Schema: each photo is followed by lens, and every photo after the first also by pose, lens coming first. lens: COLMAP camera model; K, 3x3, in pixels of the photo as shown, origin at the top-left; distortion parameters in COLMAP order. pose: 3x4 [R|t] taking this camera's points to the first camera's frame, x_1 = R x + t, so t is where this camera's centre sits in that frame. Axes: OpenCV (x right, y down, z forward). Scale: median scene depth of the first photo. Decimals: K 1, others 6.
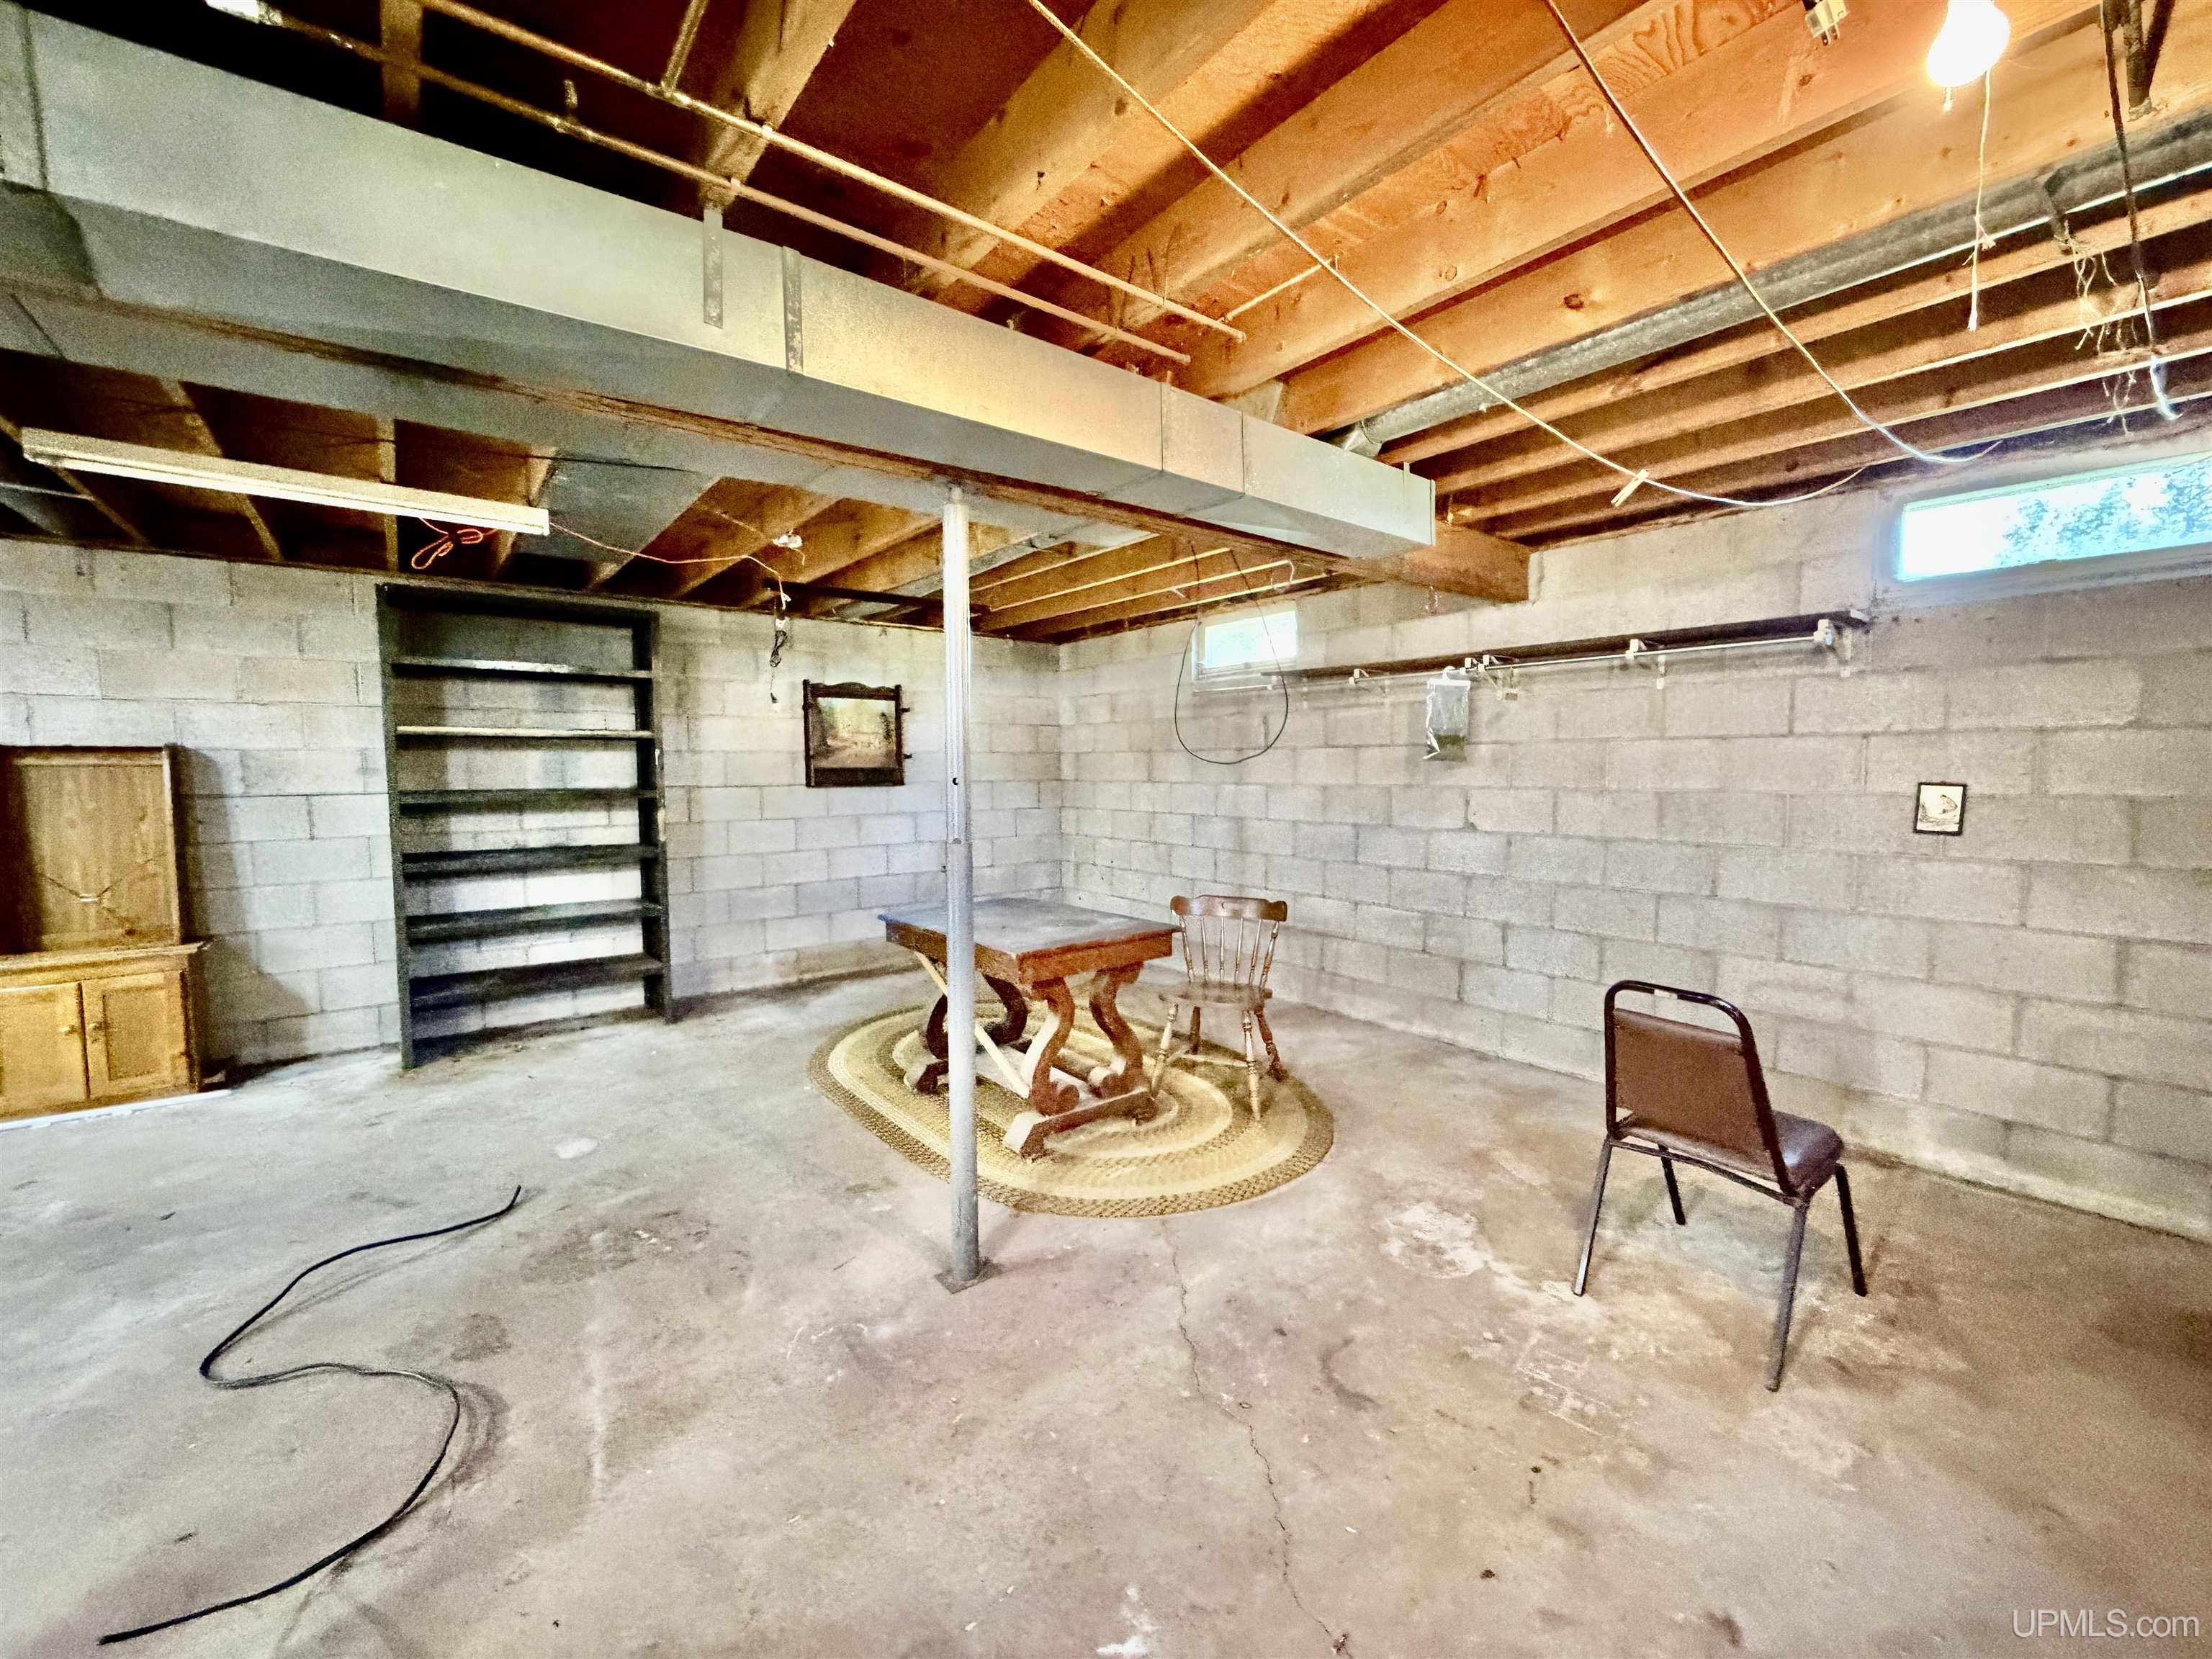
lens RADIAL K [[880.5, 0, 1100.9], [0, 880.5, 817.8], [0, 0, 1]] dist [-0.000355, 0.000070]
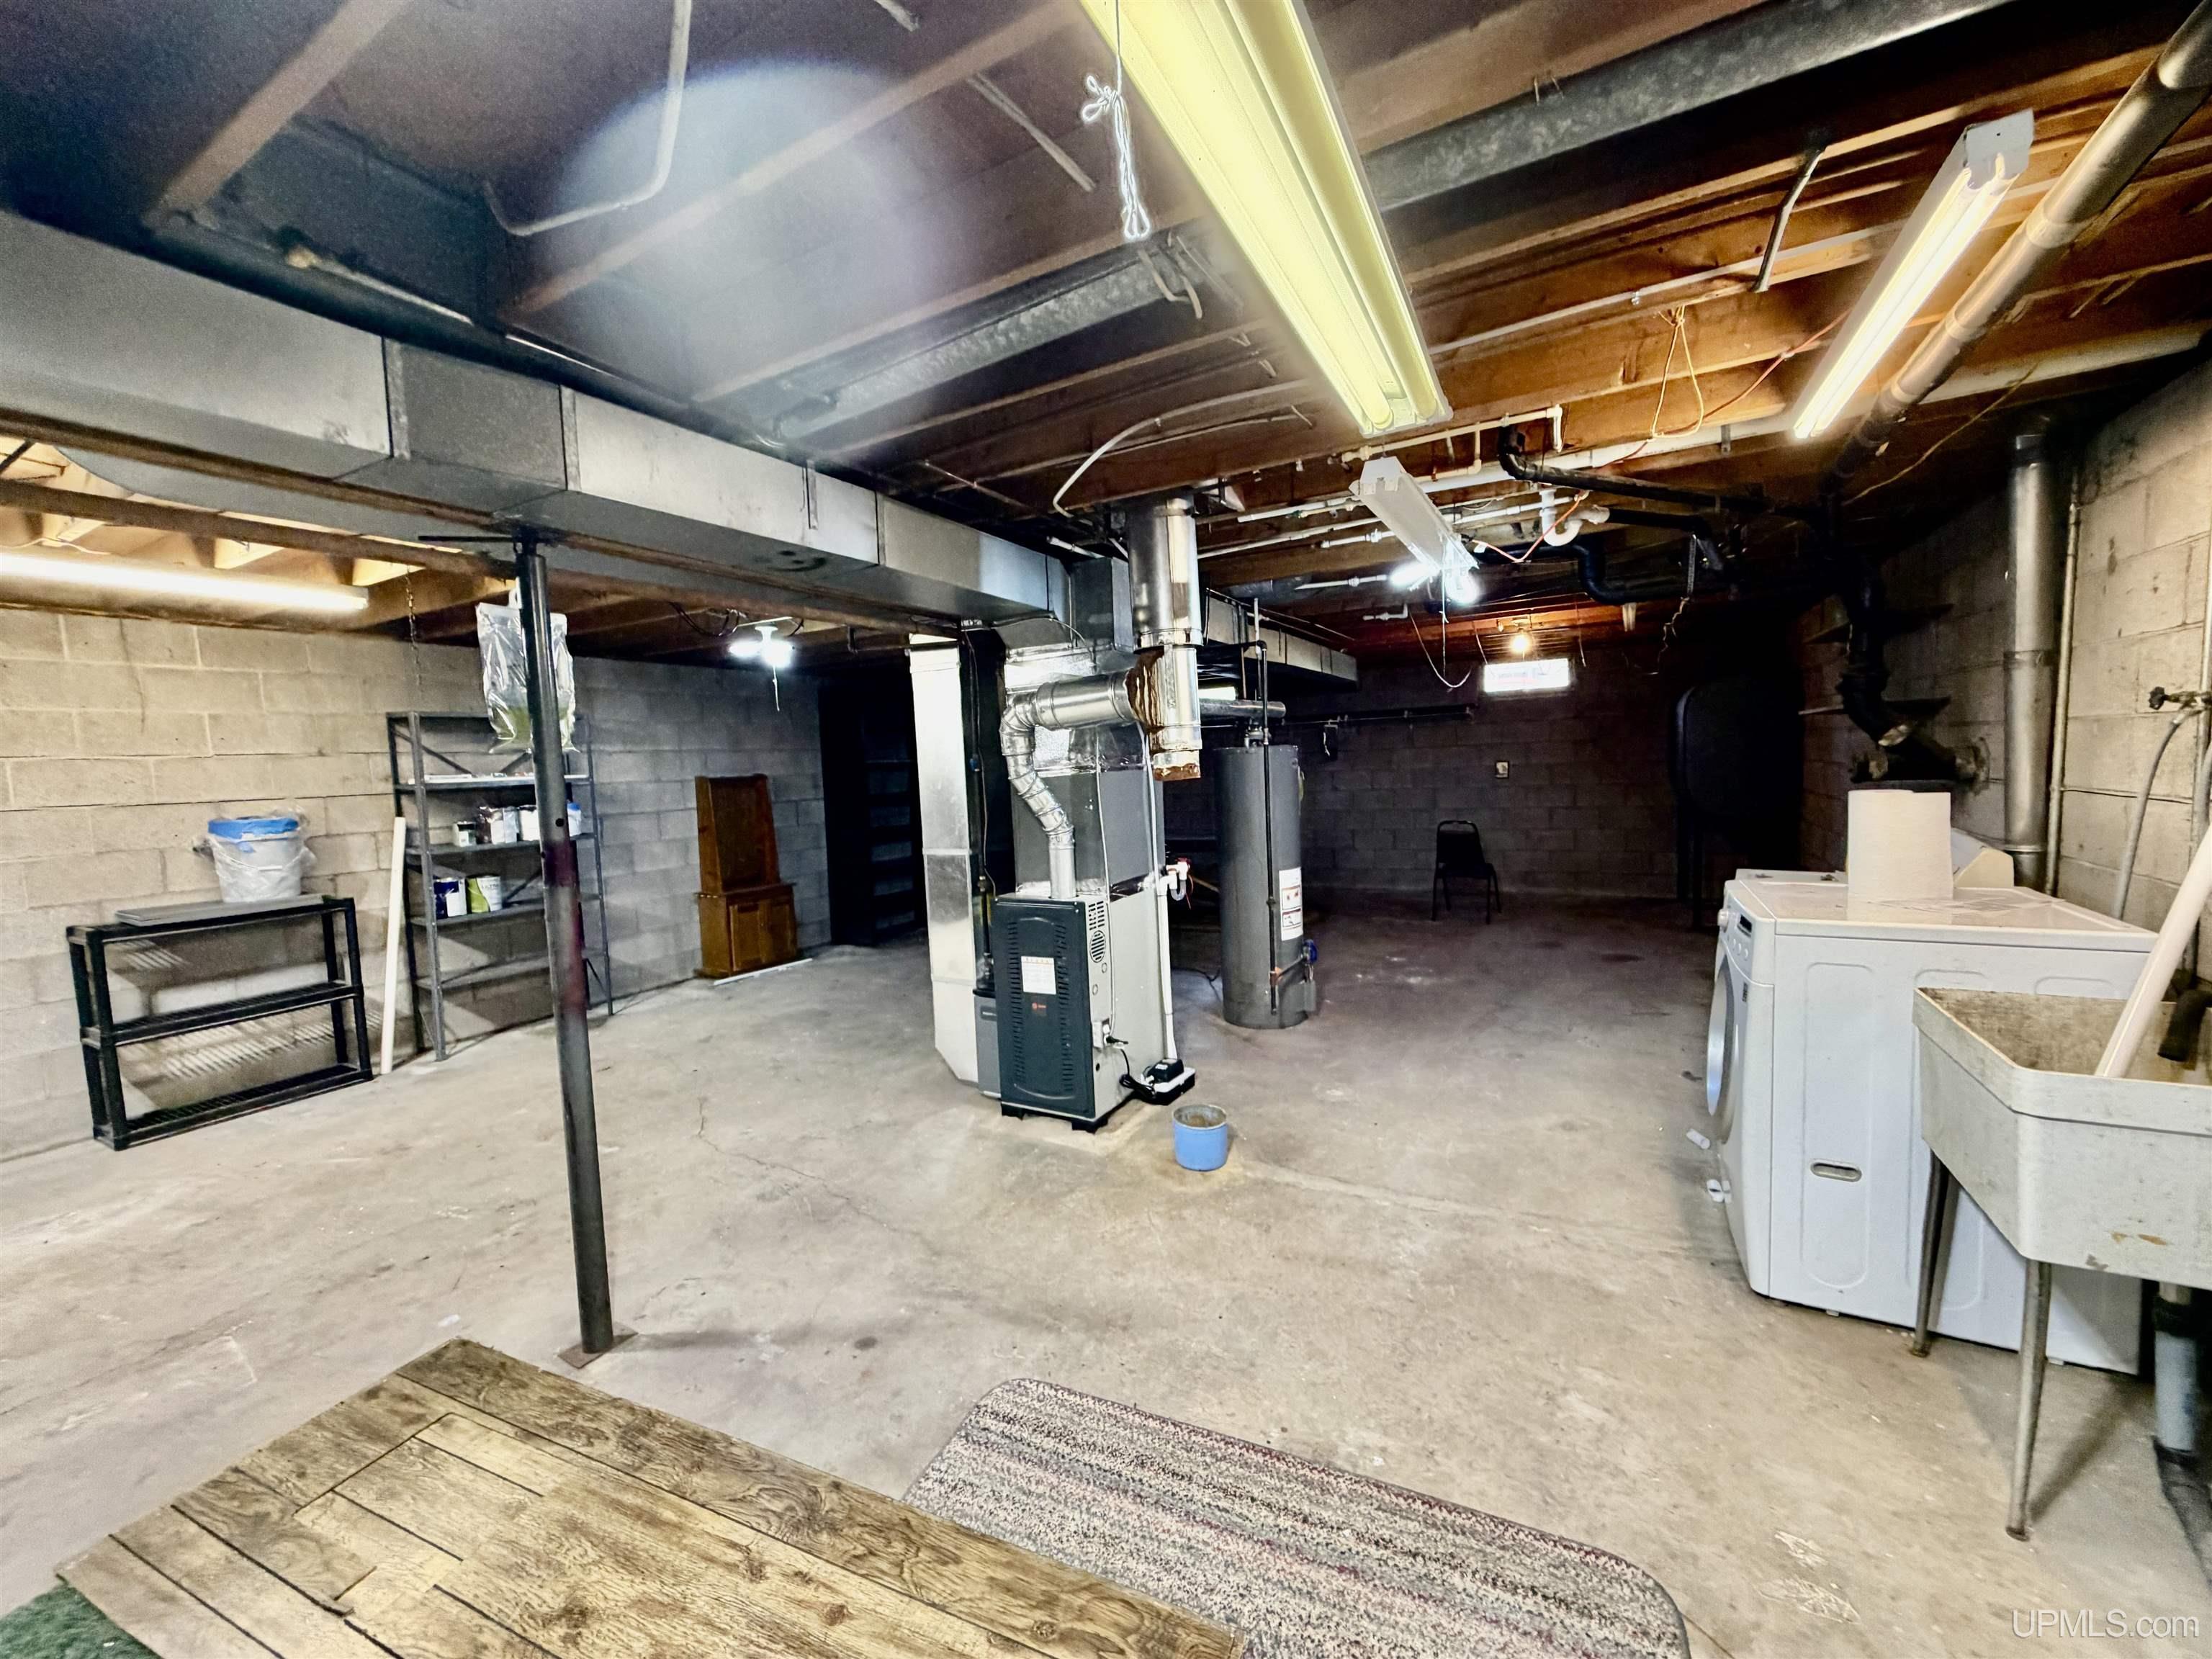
lens RADIAL K [[880.5, 0, 1104.5], [0, 880.5, 826.8], [0, 0, 1]] dist [-0.000355, 0.000070]
pose [[0.923182, -0.062717, 0.379212, -1.471667], [0.062990, 0.997946, 0.011701, 0.063960], [-0.379167, 0.013084, 0.925236, -1.276863]]
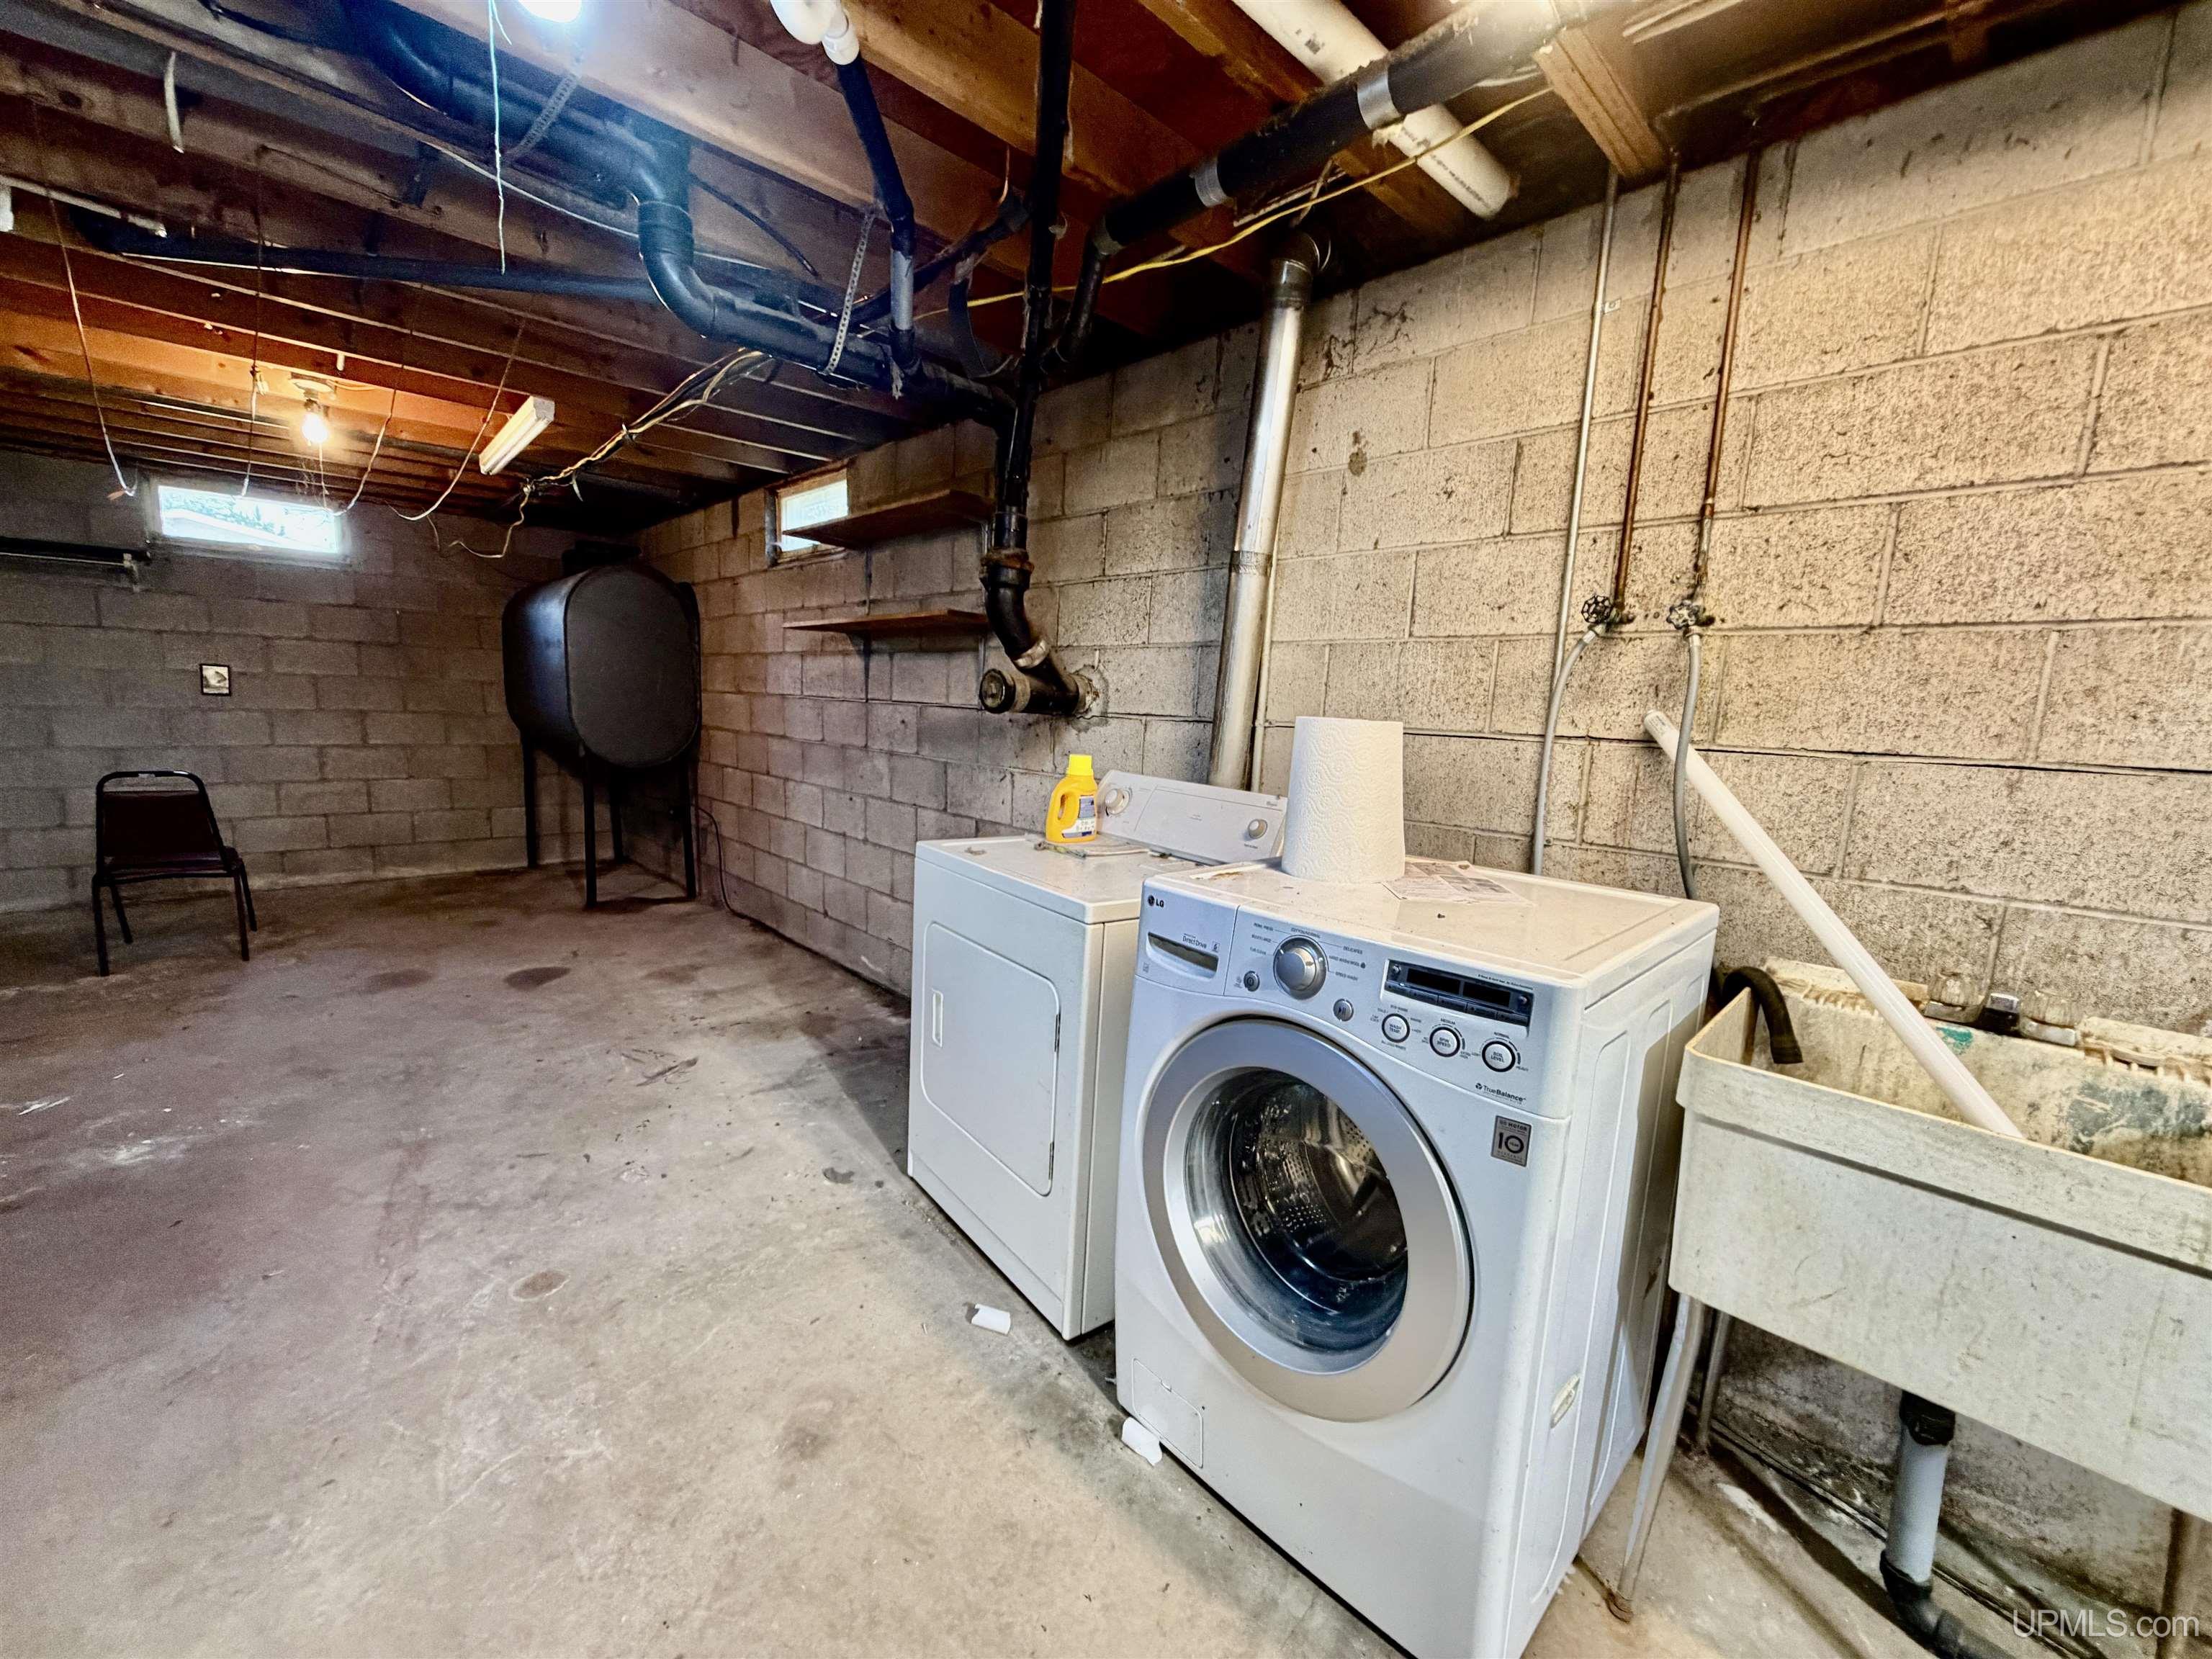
lens RADIAL K [[880.5, 0, 1099.0], [0, 880.5, 824.7], [0, 0, 1]] dist [-0.000355, 0.000070]
pose [[-0.096773, -0.138100, 0.985679, -0.965080], [0.025339, 0.989664, 0.141146, 0.072298], [-0.994984, 0.038635, -0.092274, -0.548890]]
